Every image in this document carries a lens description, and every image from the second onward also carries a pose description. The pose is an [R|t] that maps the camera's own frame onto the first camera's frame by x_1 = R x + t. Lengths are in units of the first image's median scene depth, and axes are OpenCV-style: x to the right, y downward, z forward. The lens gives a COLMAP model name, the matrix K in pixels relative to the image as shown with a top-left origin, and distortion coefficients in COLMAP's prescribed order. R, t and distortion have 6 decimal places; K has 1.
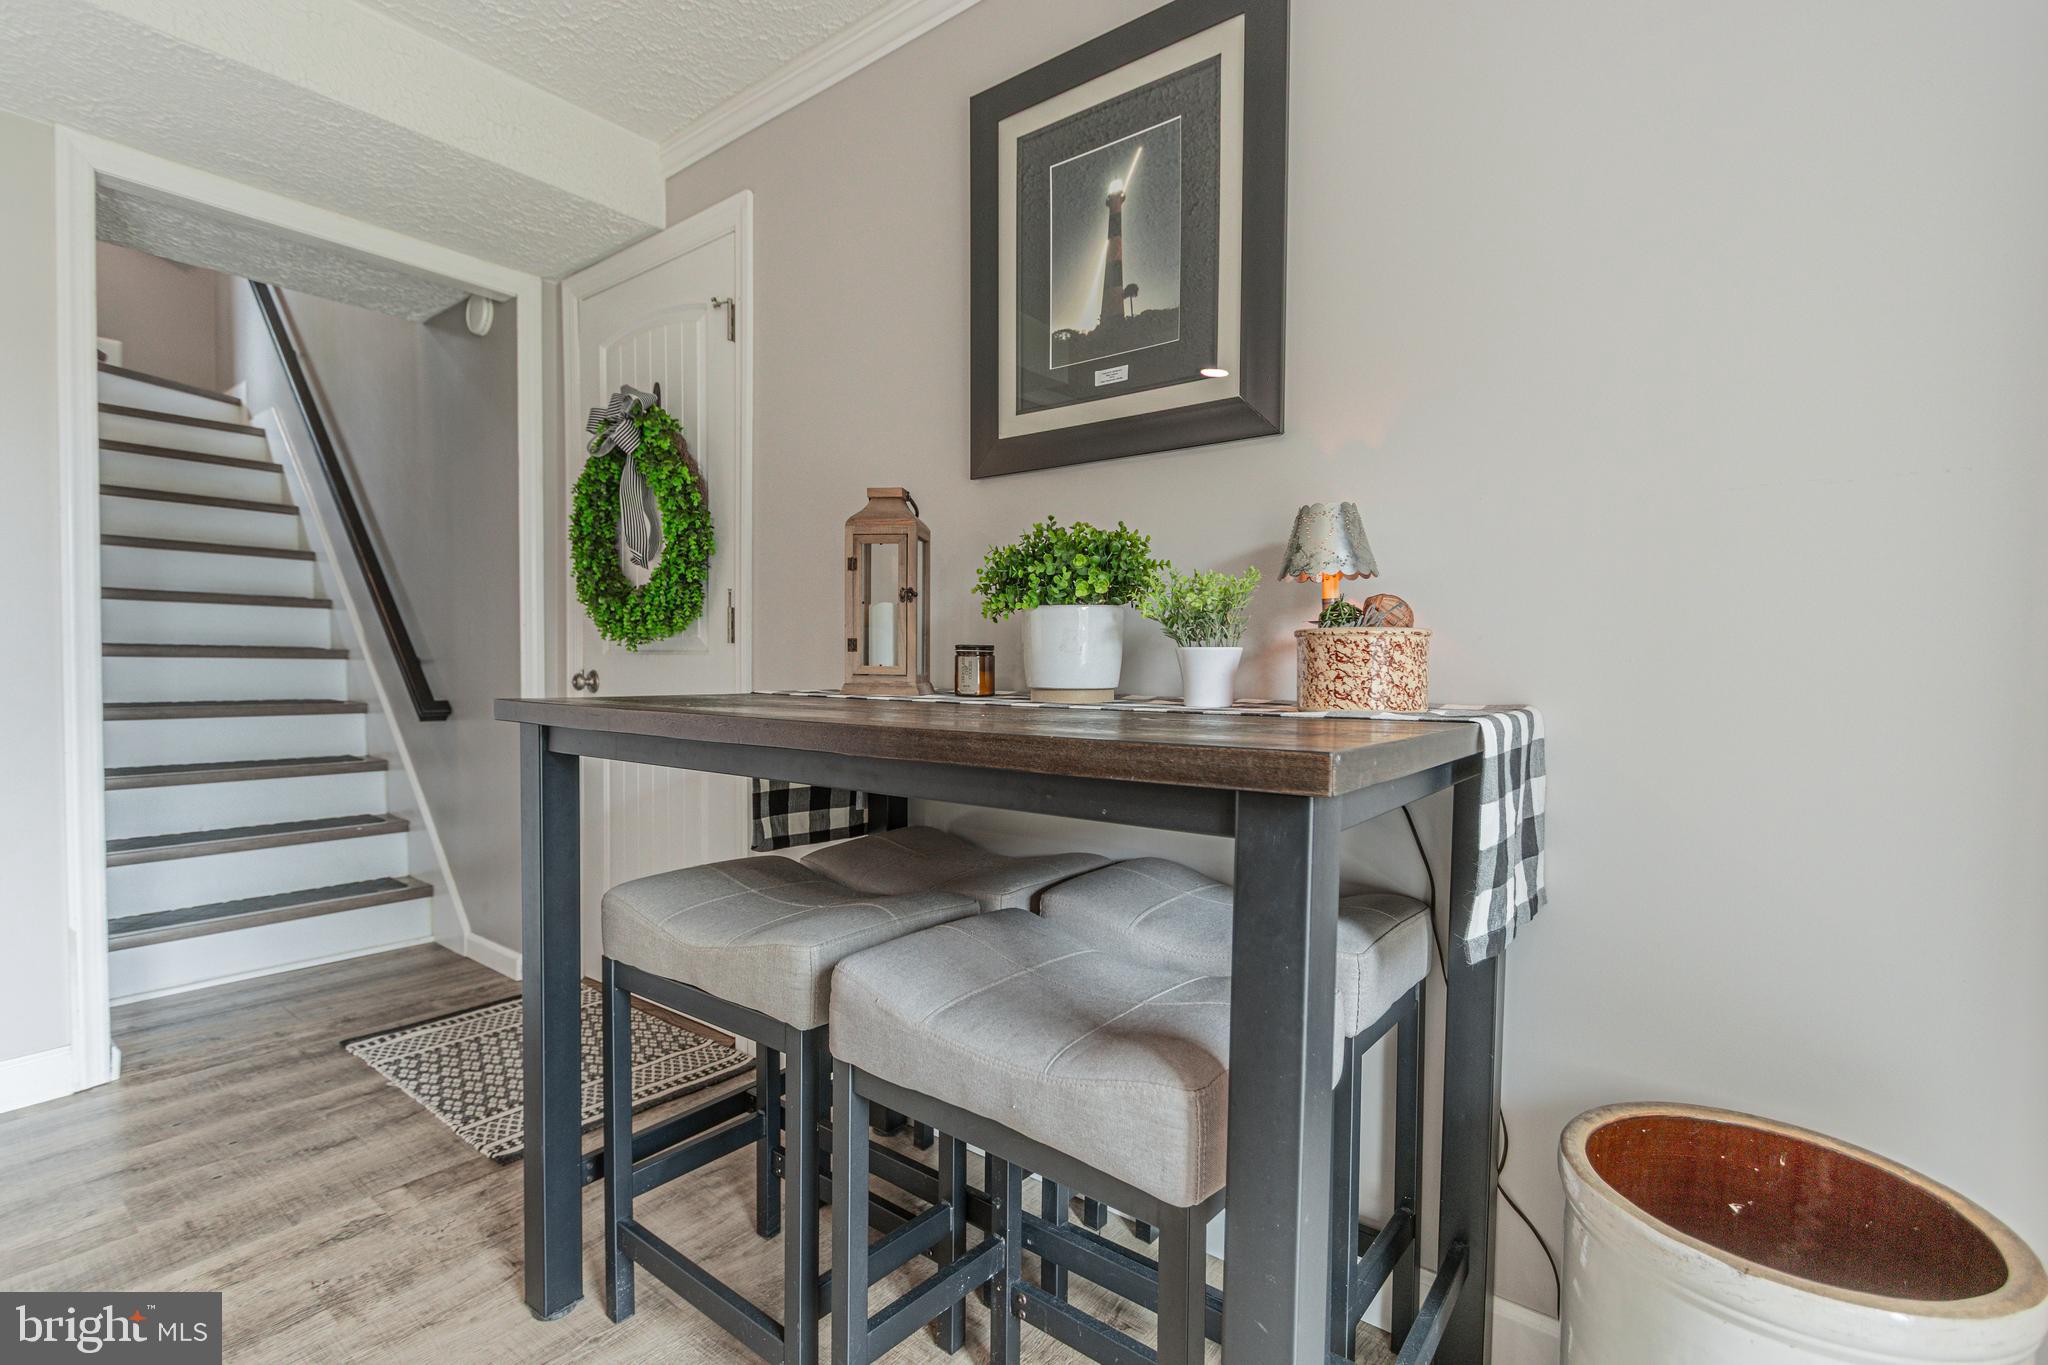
lens RADIAL K [[935.2, 0, 1018.3], [0, 935.2, 684.3], [0, 0, 1]] dist [0.002246, -0.001542]
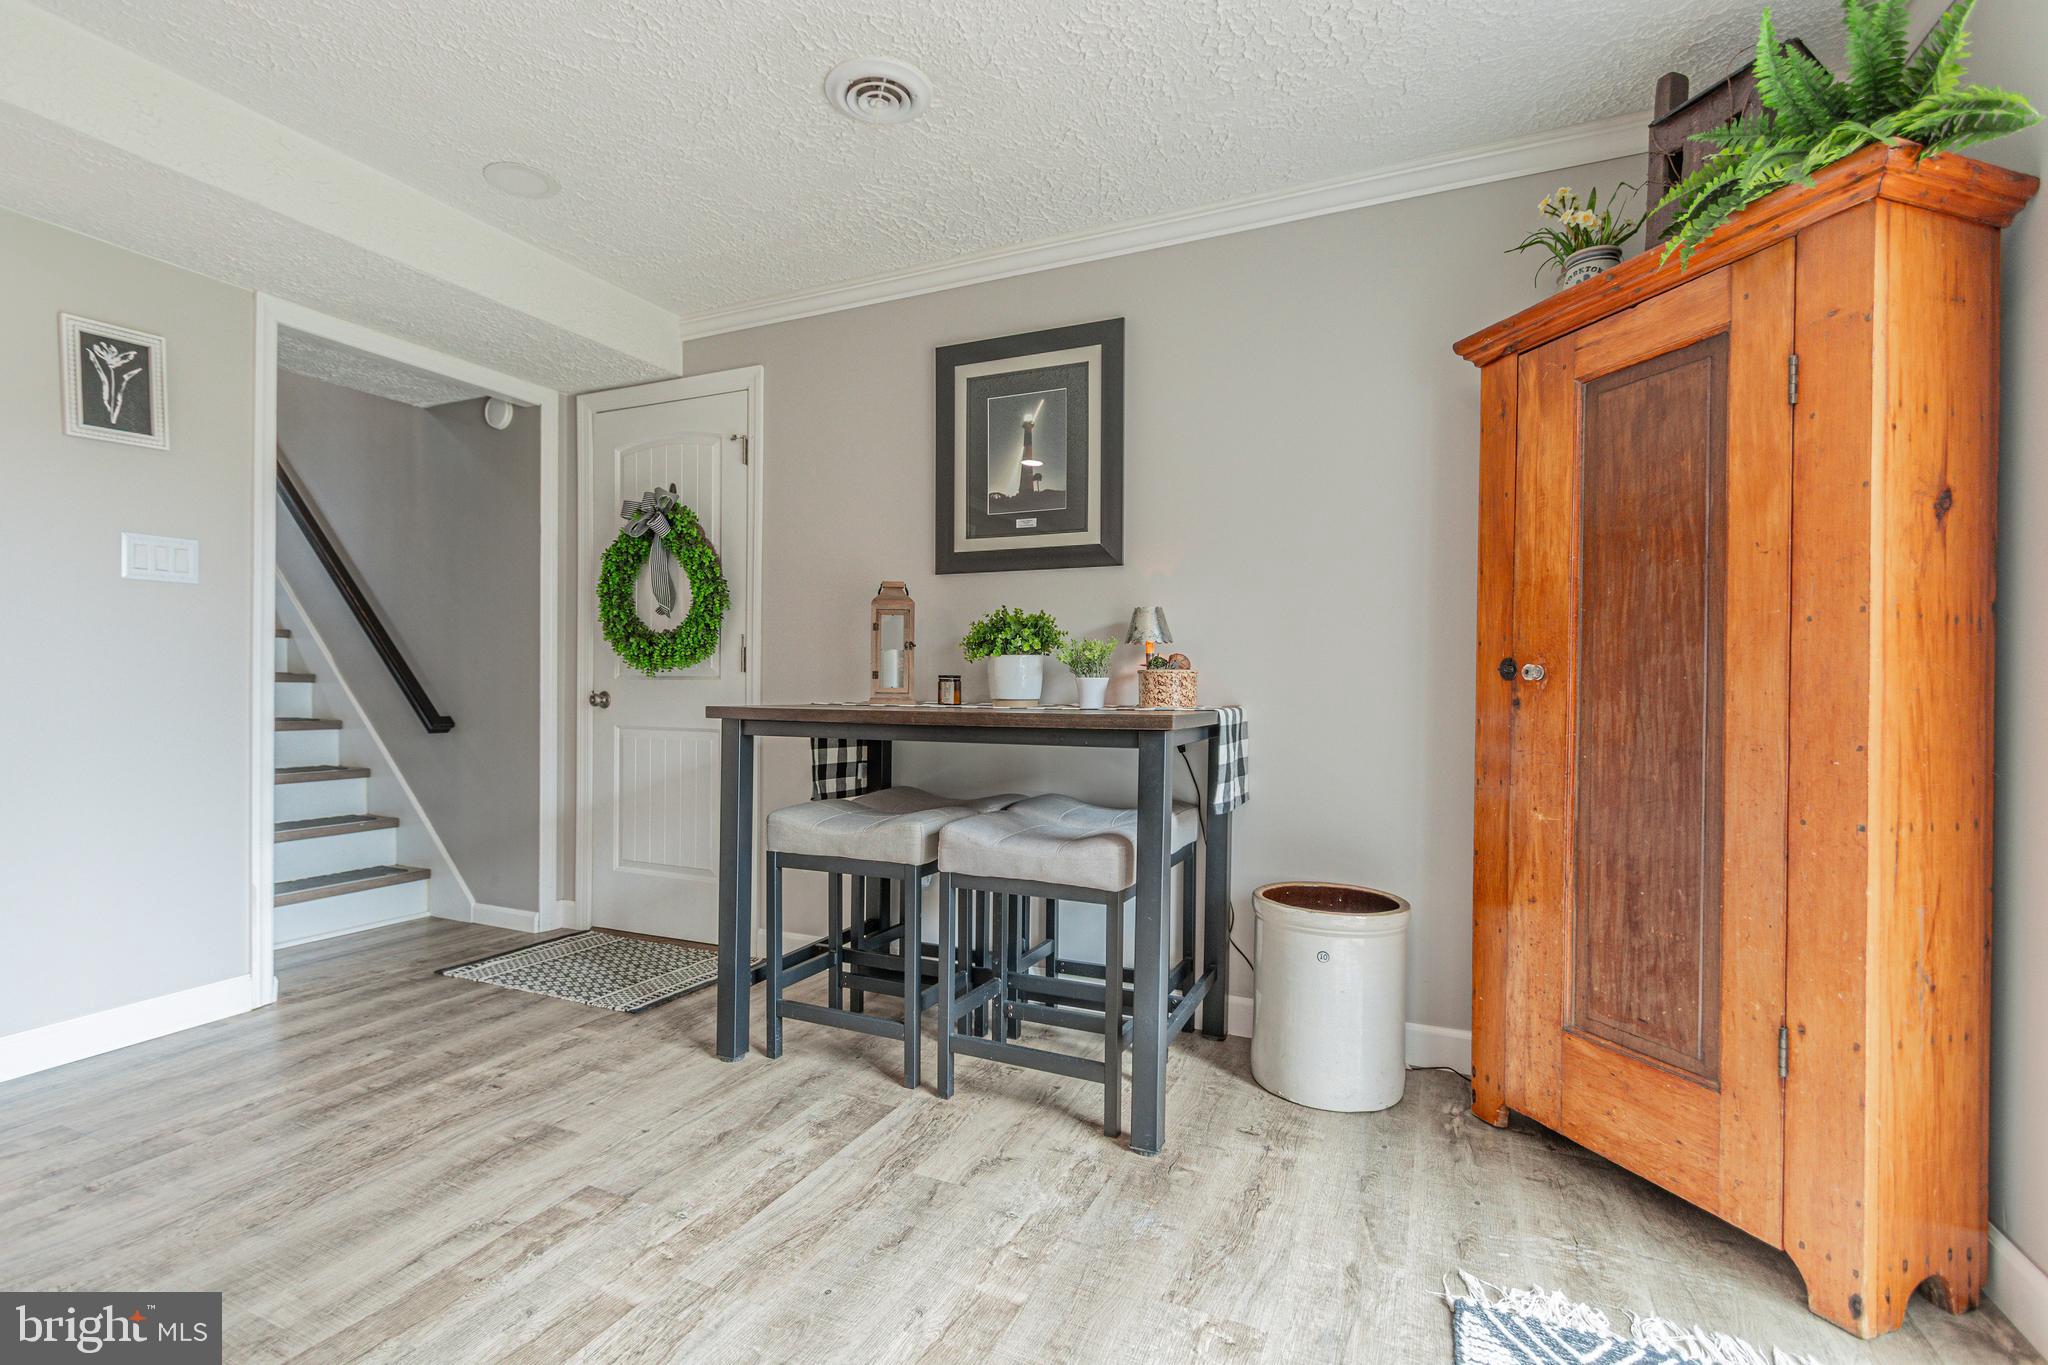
lens RADIAL K [[935.2, 0, 1025.1], [0, 935.2, 686.0], [0, 0, 1]] dist [0.002246, -0.001542]
pose [[0.968454, -0.000124, 0.249191, -0.321261], [0.005851, 0.999735, -0.022243, 0.015844], [-0.249122, 0.022999, 0.968199, -0.658474]]
